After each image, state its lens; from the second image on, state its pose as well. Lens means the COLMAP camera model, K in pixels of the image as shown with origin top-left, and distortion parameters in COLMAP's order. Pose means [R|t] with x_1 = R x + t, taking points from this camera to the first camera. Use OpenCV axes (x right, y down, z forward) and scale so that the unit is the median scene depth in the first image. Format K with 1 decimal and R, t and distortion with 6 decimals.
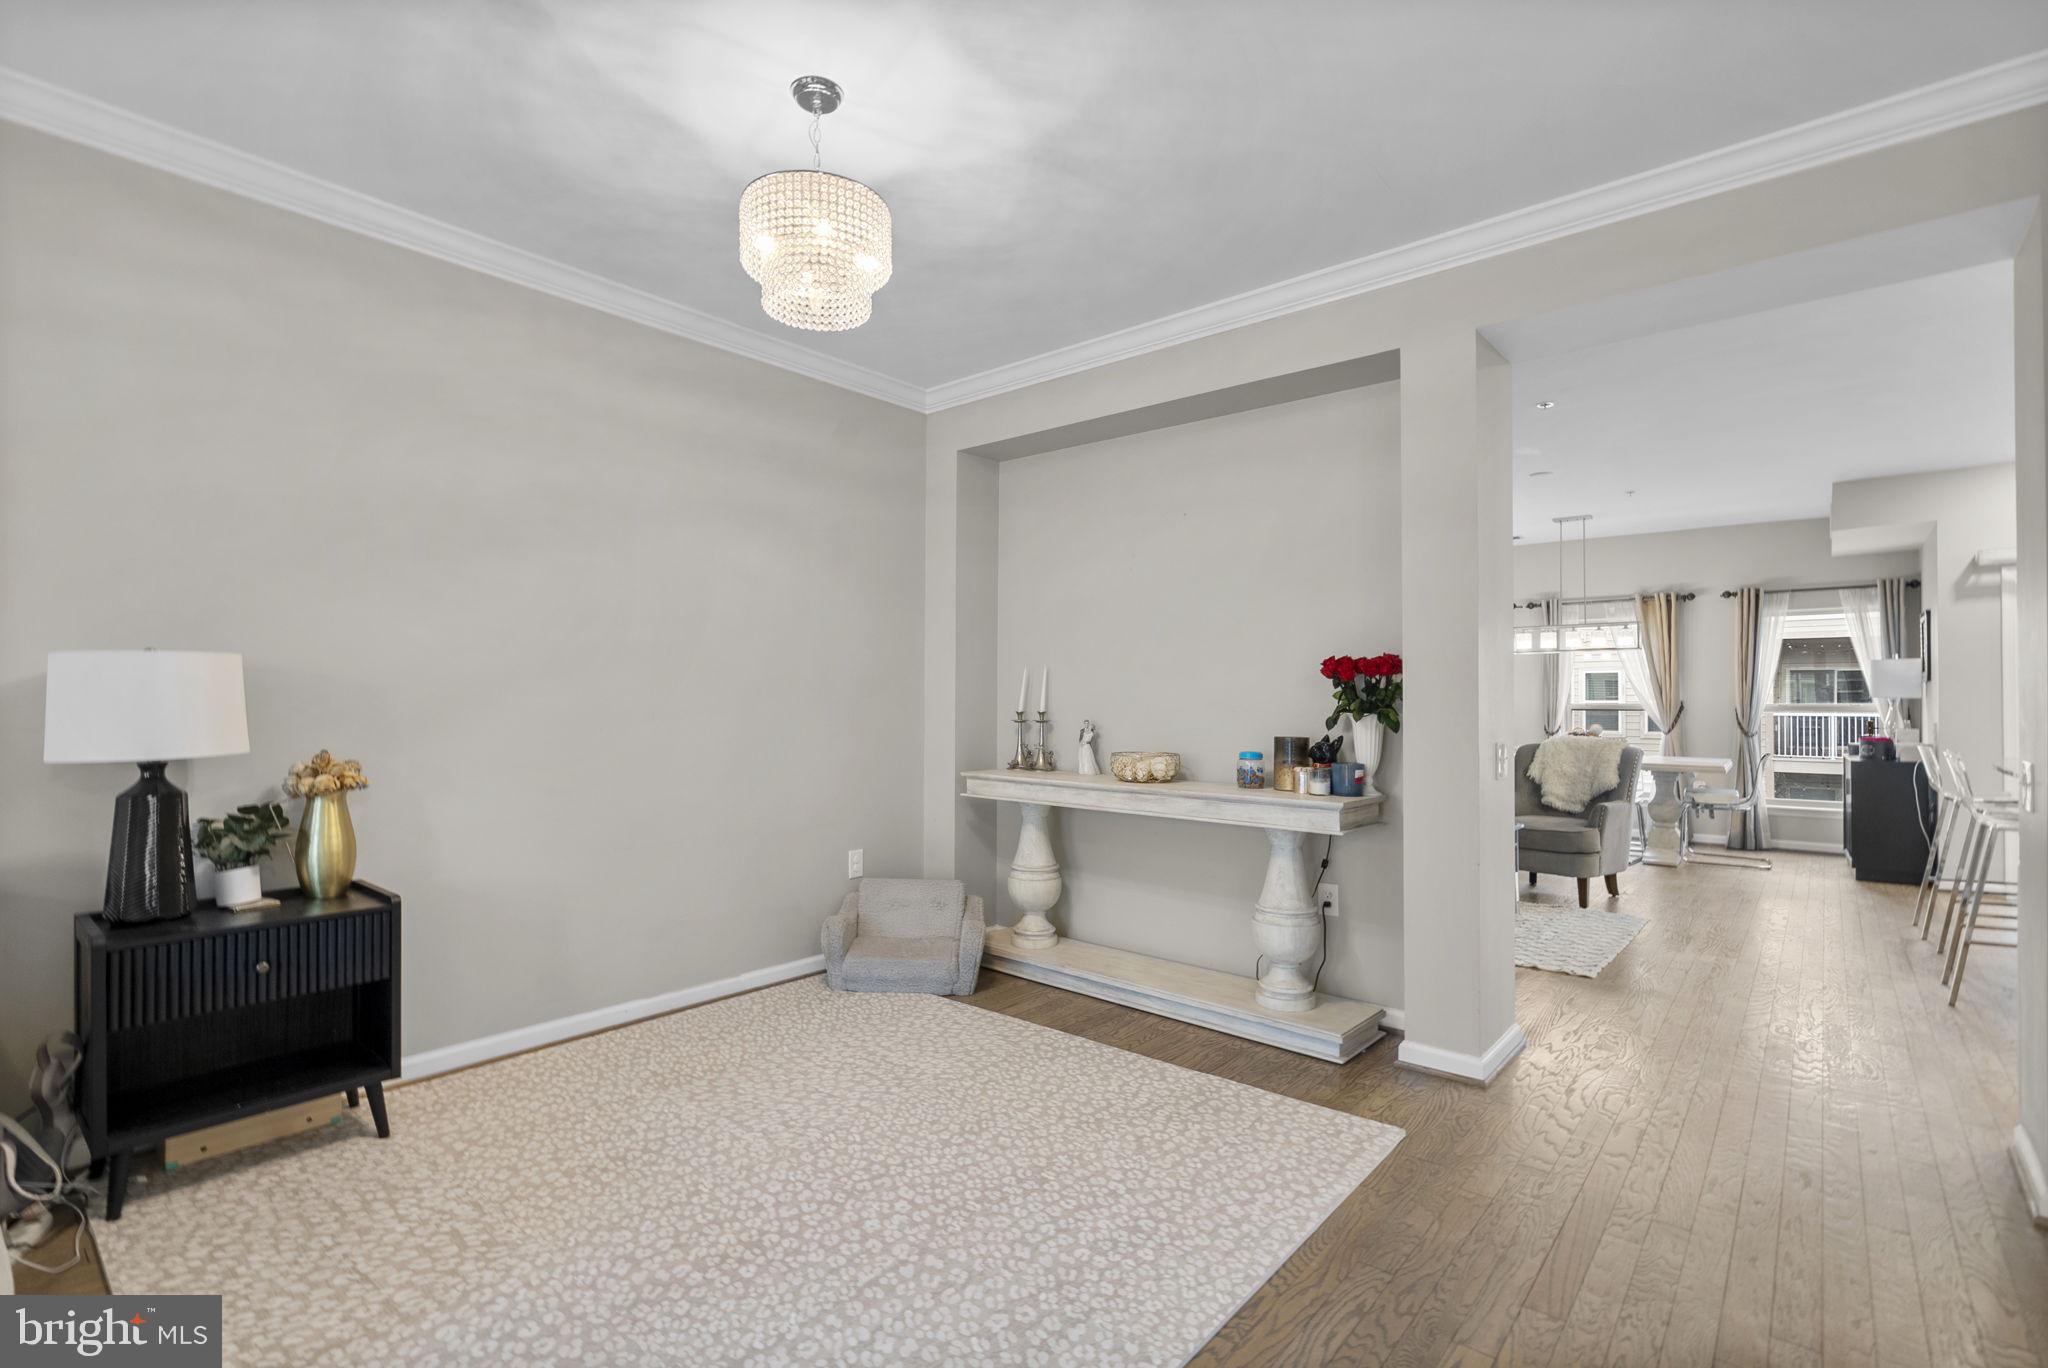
lens RADIAL K [[963.3, 0, 1028.7], [0, 963.3, 699.0], [0, 0, 1]] dist [-0.005504, 0.003944]
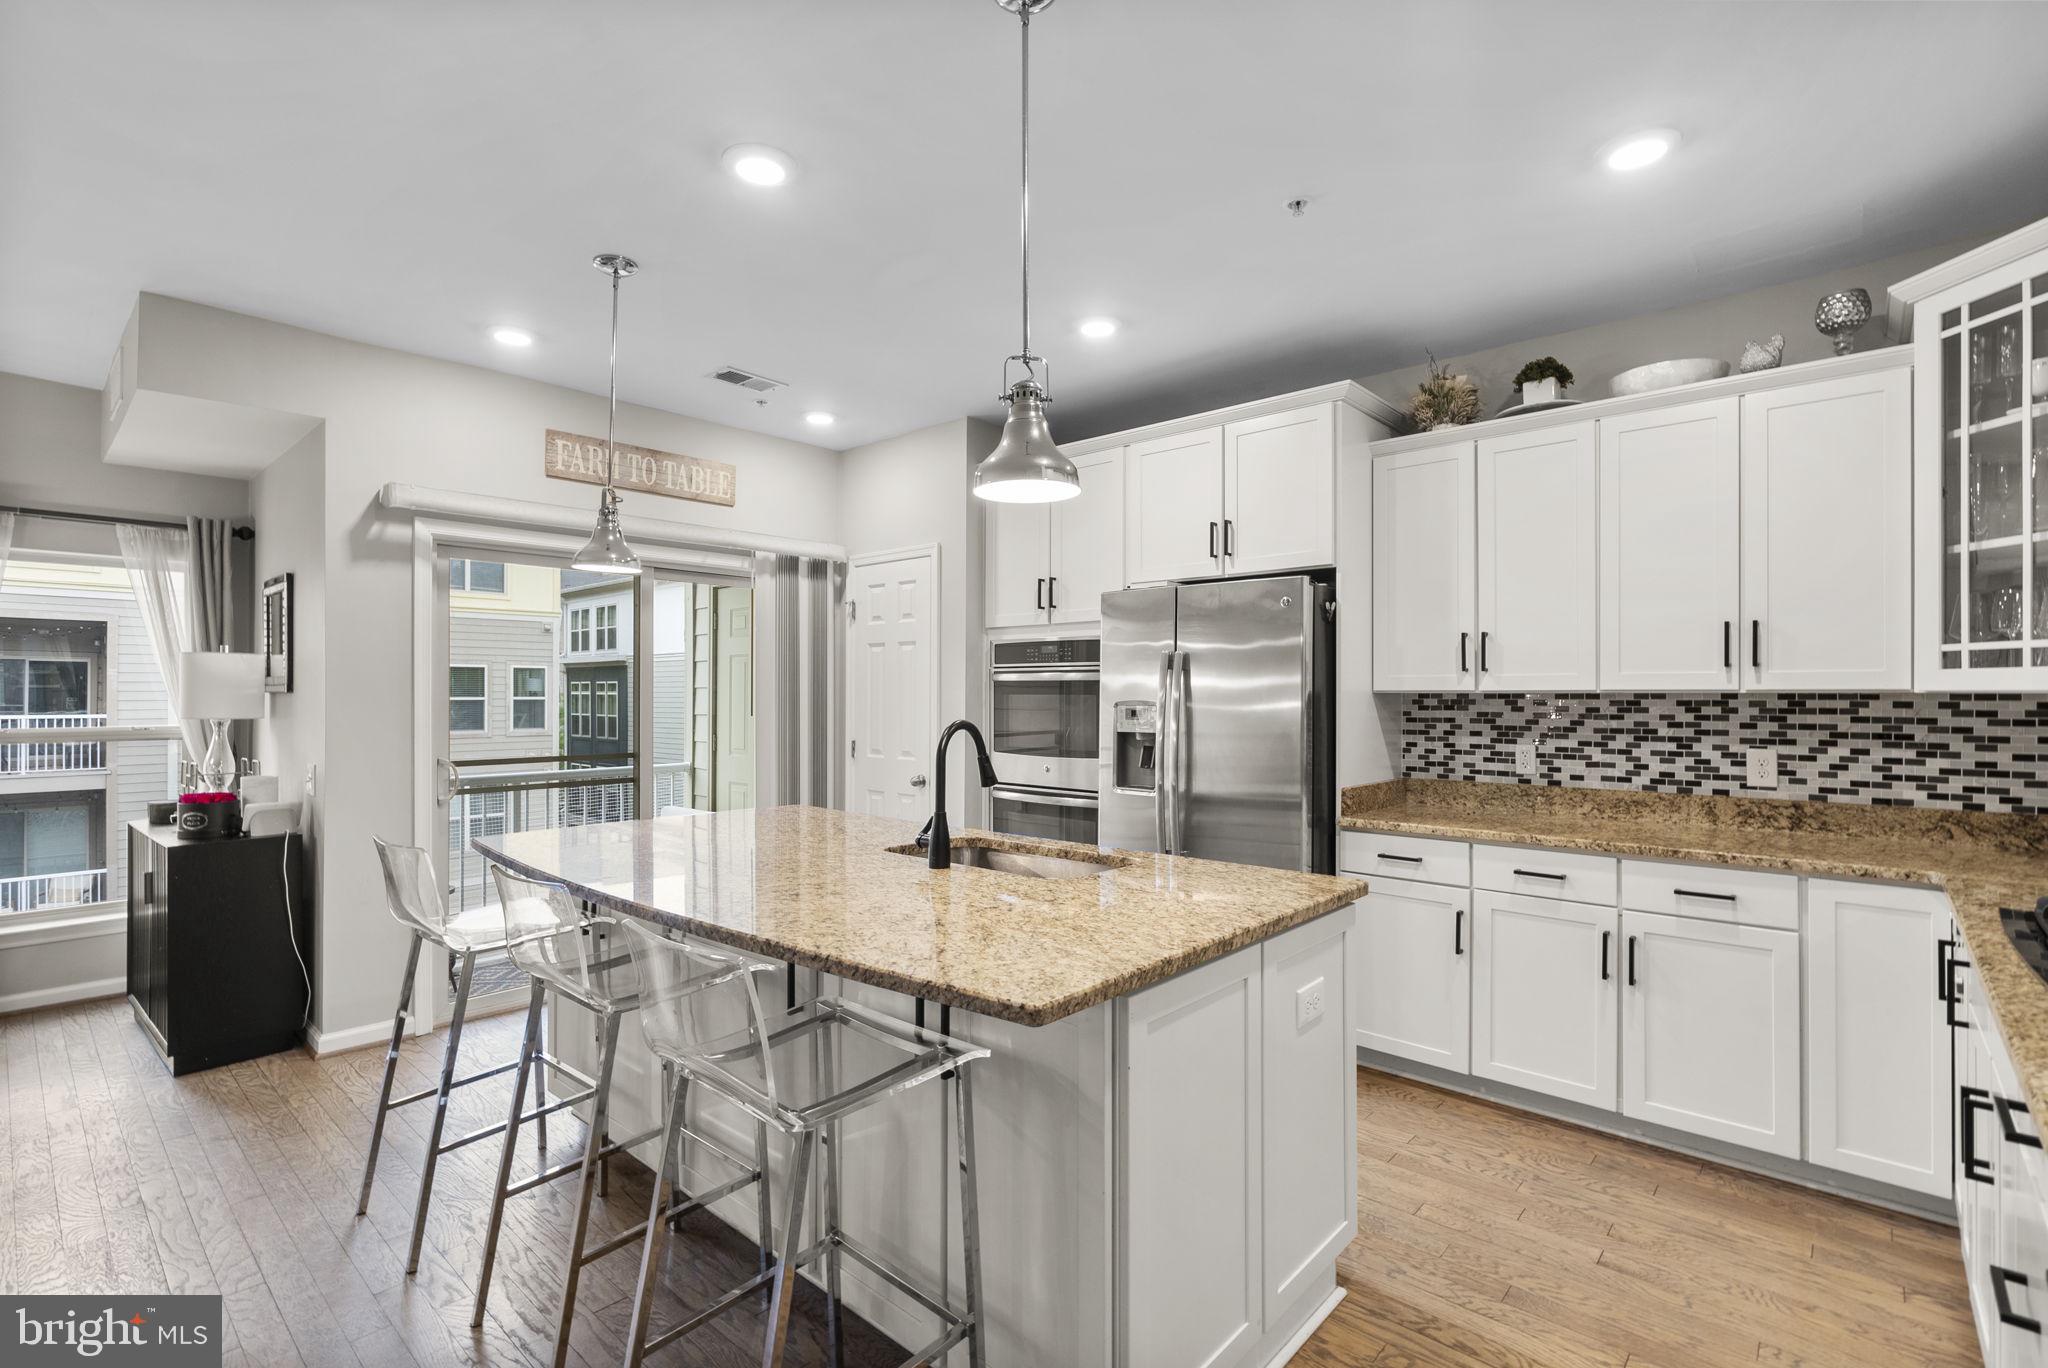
lens RADIAL K [[963.3, 0, 1013.6], [0, 963.3, 689.9], [0, 0, 1]] dist [-0.005504, 0.003944]
pose [[0.060811, -0.000990, 0.998149, 0.333715], [-0.001285, 0.999999, 0.001070, -0.019947], [-0.998148, -0.001348, 0.060810, 0.468816]]
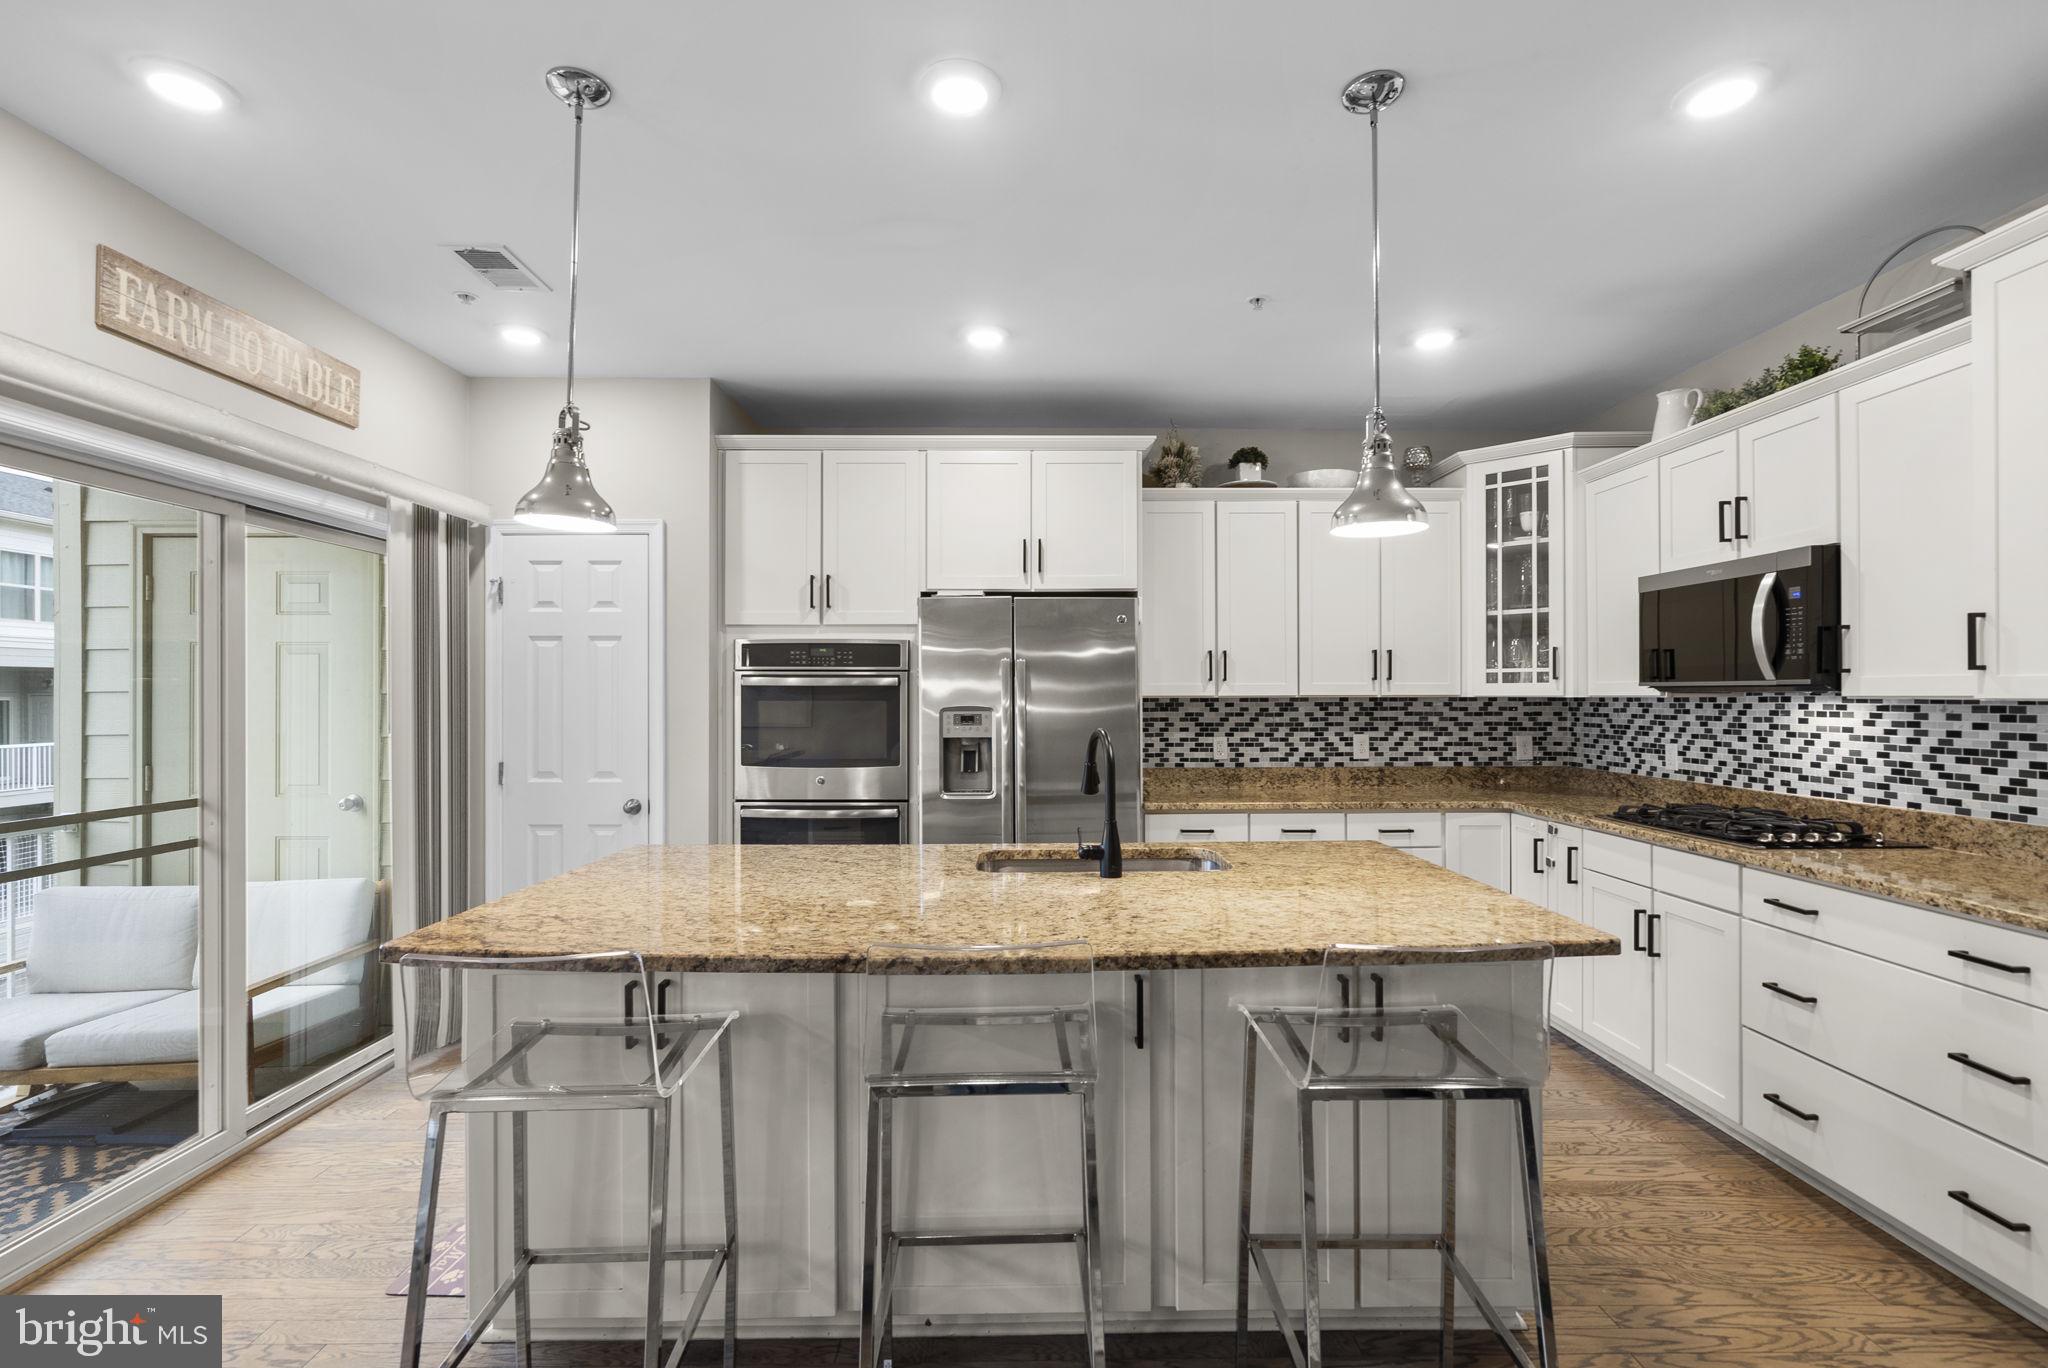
lens RADIAL K [[963.3, 0, 1042.4], [0, 963.3, 693.8], [0, 0, 1]] dist [-0.005504, 0.003944]
pose [[-0.649685, -0.003001, 0.760198, 0.427468], [-0.001707, 0.999995, 0.002489, -0.021993], [-0.760202, 0.000320, -0.649687, 0.746738]]
